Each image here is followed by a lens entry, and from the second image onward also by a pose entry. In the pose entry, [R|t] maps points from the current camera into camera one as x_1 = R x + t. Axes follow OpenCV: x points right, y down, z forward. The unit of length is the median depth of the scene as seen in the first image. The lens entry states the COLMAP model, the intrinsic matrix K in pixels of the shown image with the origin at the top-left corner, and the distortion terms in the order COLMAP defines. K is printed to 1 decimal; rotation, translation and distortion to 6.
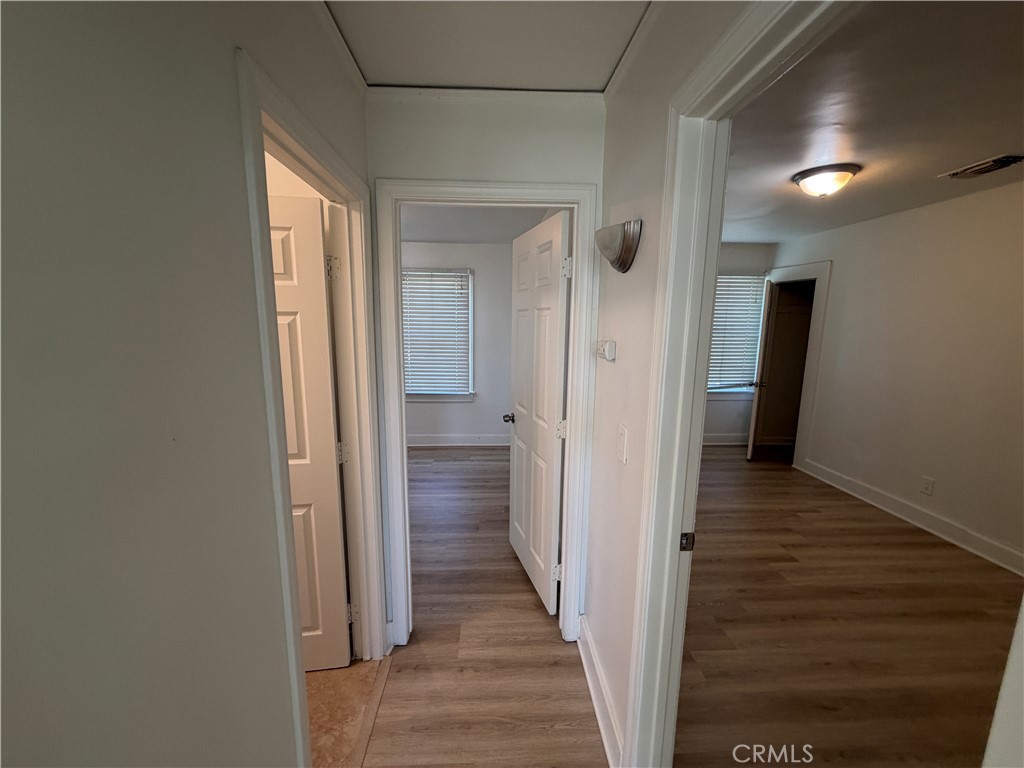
lens RADIAL K [[406.1, 0, 511.0], [0, 406.1, 385.2], [0, 0, 1]] dist [0.000298, 0.000281]
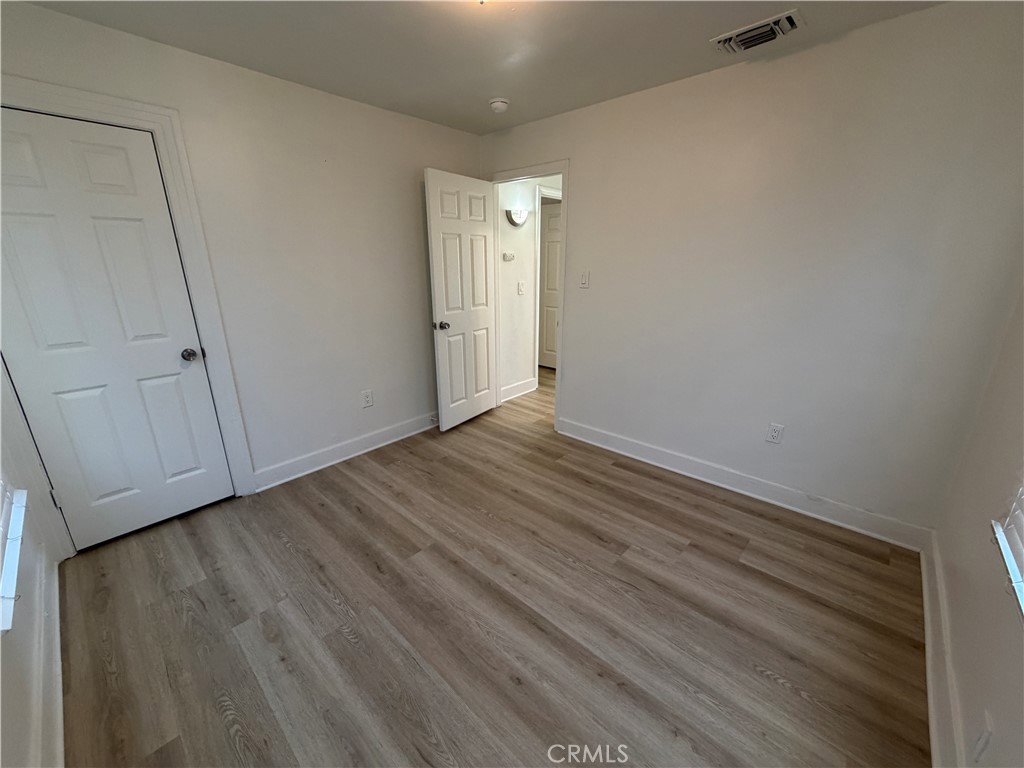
lens RADIAL K [[406.1, 0, 511.2], [0, 406.1, 382.6], [0, 0, 1]] dist [0.000298, 0.000281]
pose [[-0.706648, -0.213382, 0.674623, -1.033698], [0.109660, 0.908896, 0.402347, -0.245642], [-0.699016, 0.358297, -0.618870, 1.790938]]
